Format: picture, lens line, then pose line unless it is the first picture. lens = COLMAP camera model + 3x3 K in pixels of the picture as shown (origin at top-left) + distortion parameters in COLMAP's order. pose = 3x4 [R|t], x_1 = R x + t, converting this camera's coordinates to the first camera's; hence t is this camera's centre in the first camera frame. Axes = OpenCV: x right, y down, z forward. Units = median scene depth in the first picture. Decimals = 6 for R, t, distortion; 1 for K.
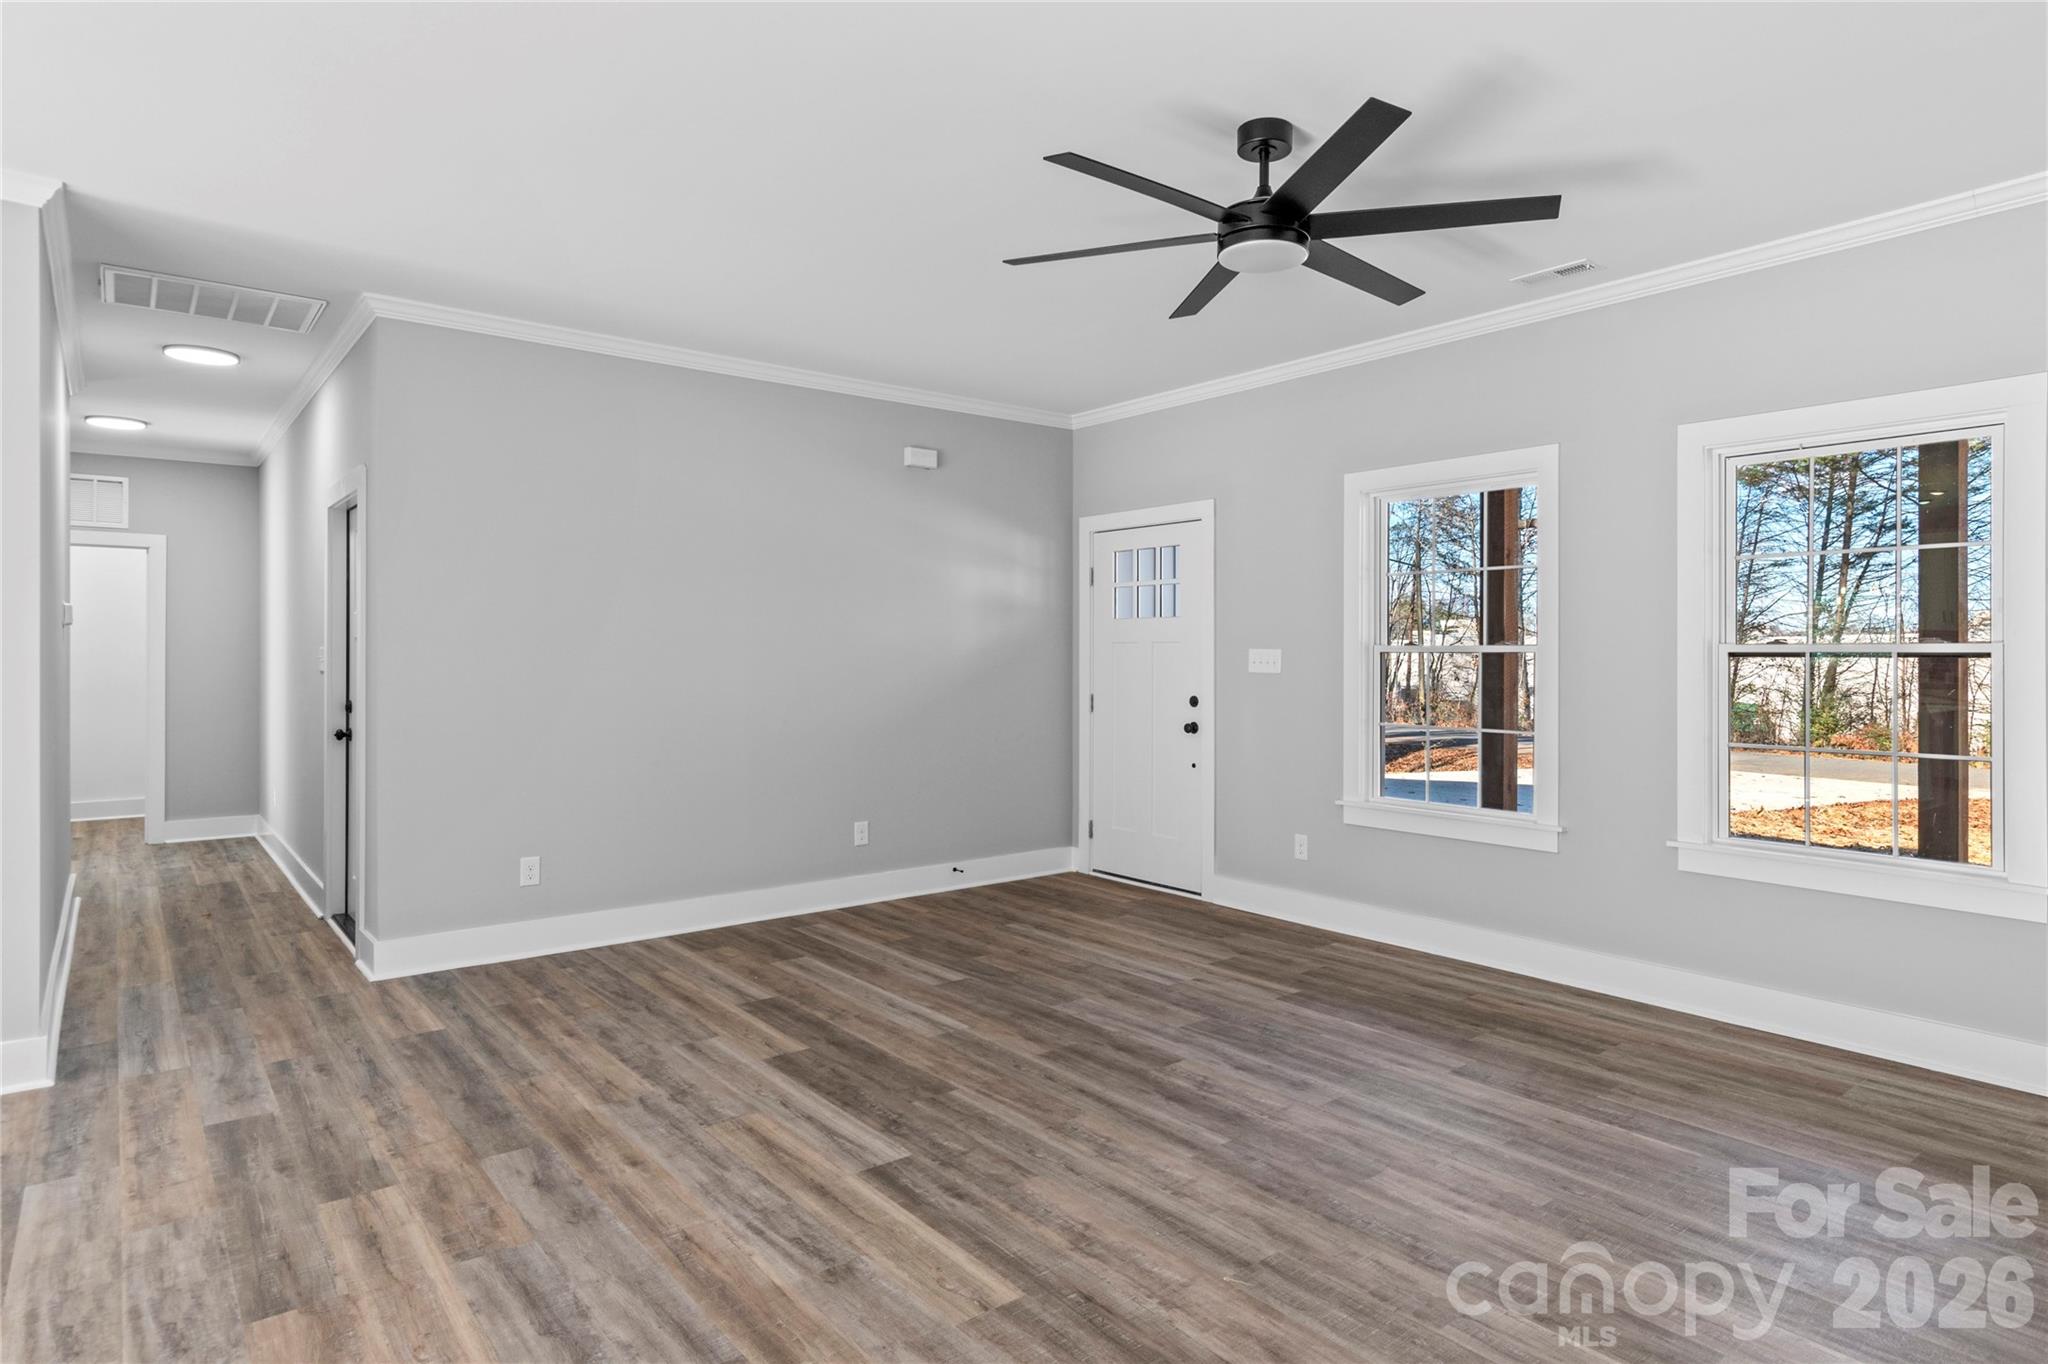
lens RADIAL K [[1132.6, 0, 1136.1], [0, 1132.6, 665.9], [0, 0, 1]] dist [0.001624, -0.001166]
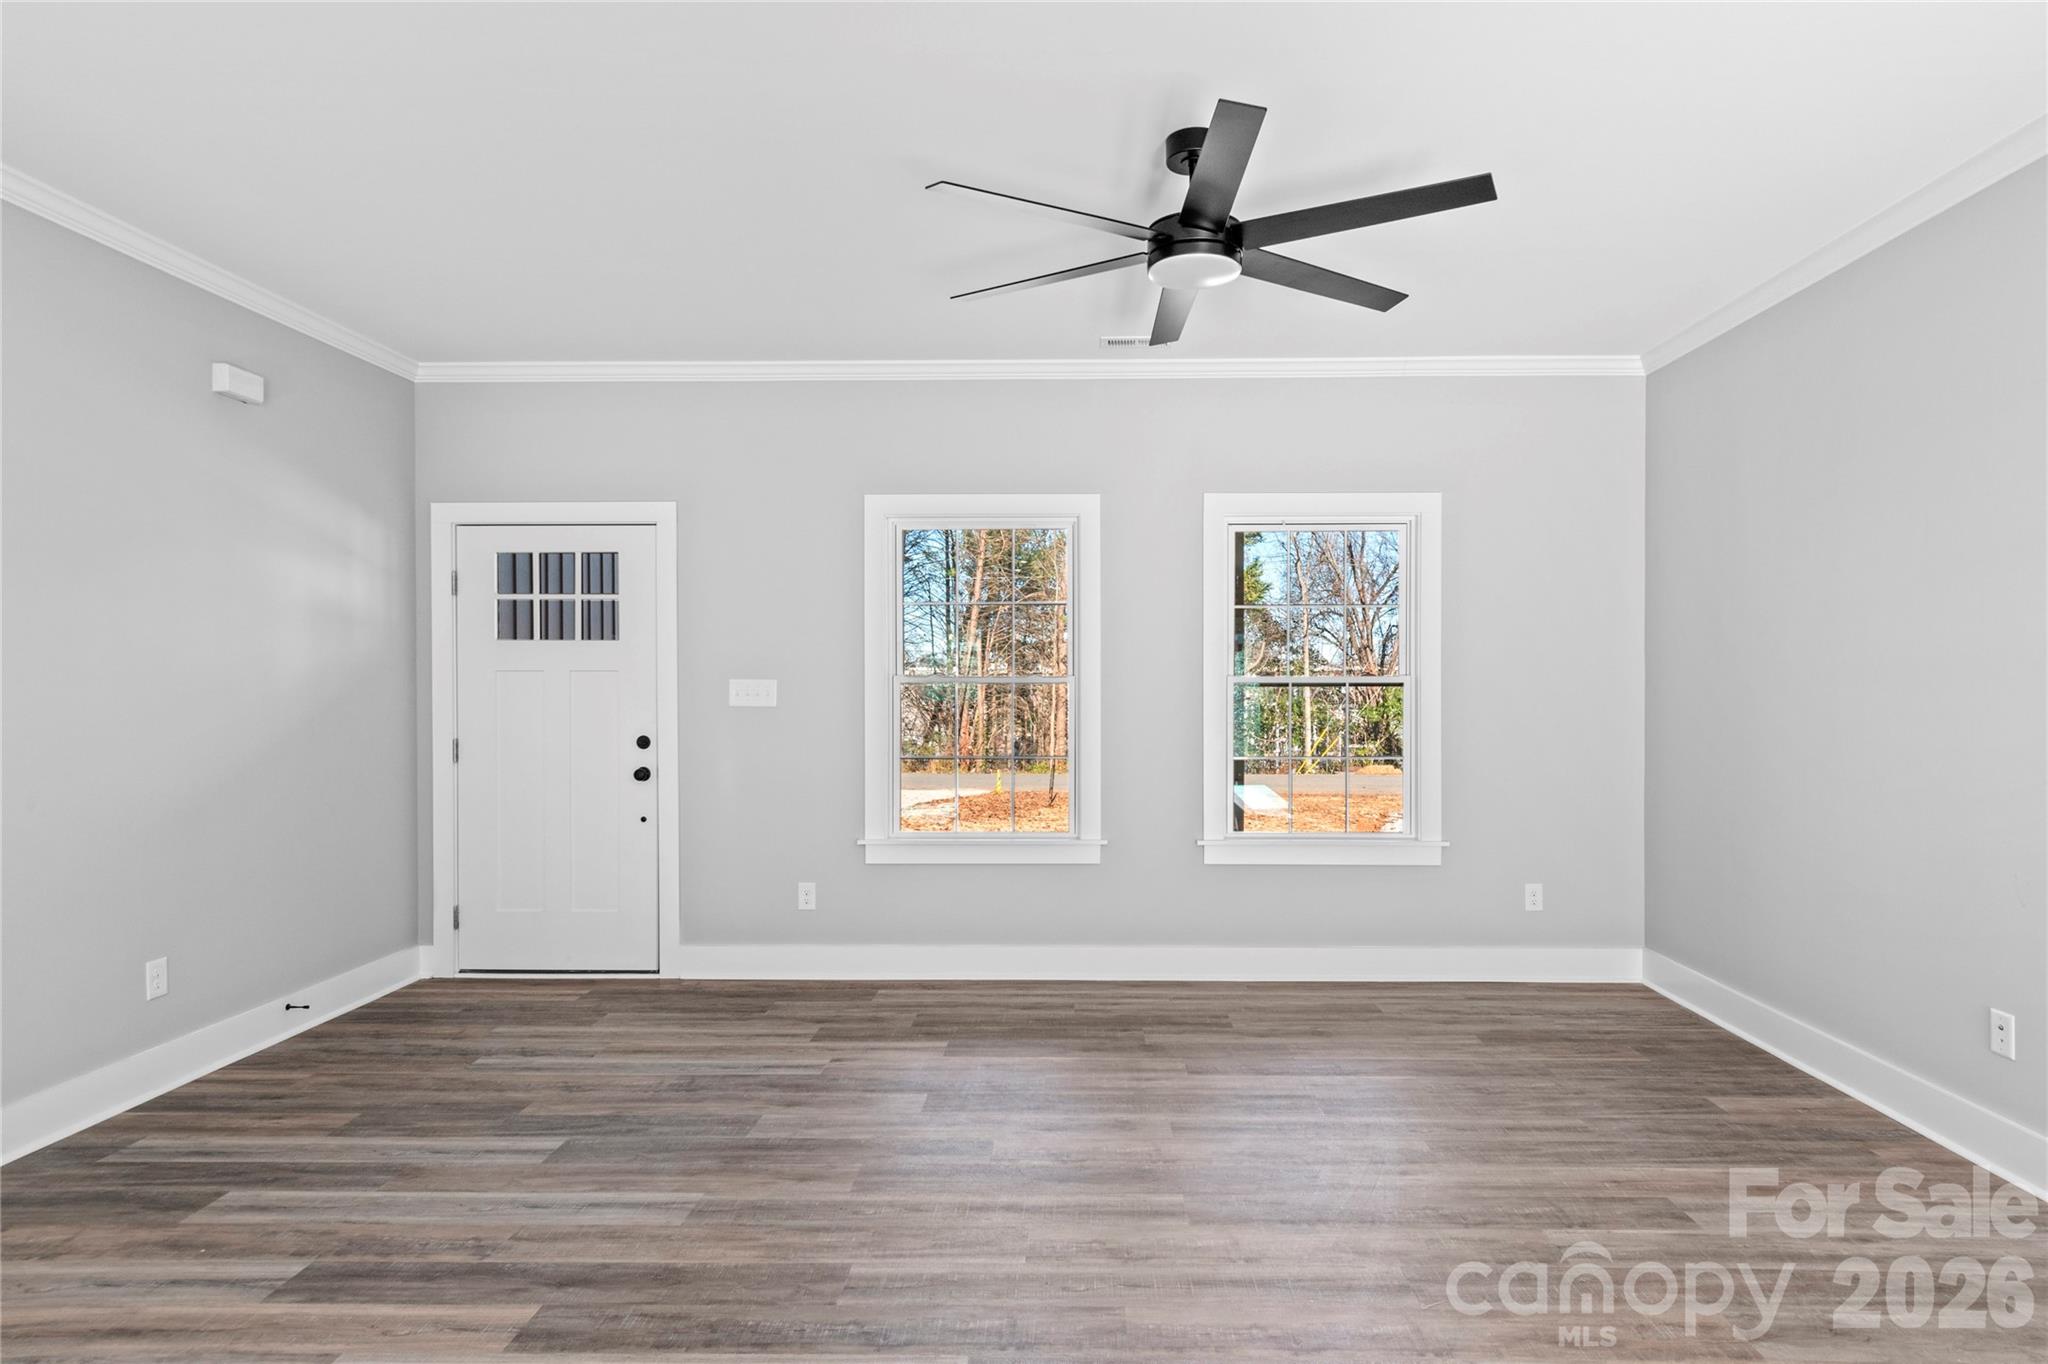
lens RADIAL K [[1092.7, 0, 1070.2], [0, 1092.7, 704.6], [0, 0, 1]] dist [-0.002753, -0.001425]
pose [[0.675984, -0.014813, 0.736767, -0.447616], [0.010260, 0.999890, 0.010689, -0.002403], [-0.736845, 0.000334, 0.676062, 0.309212]]
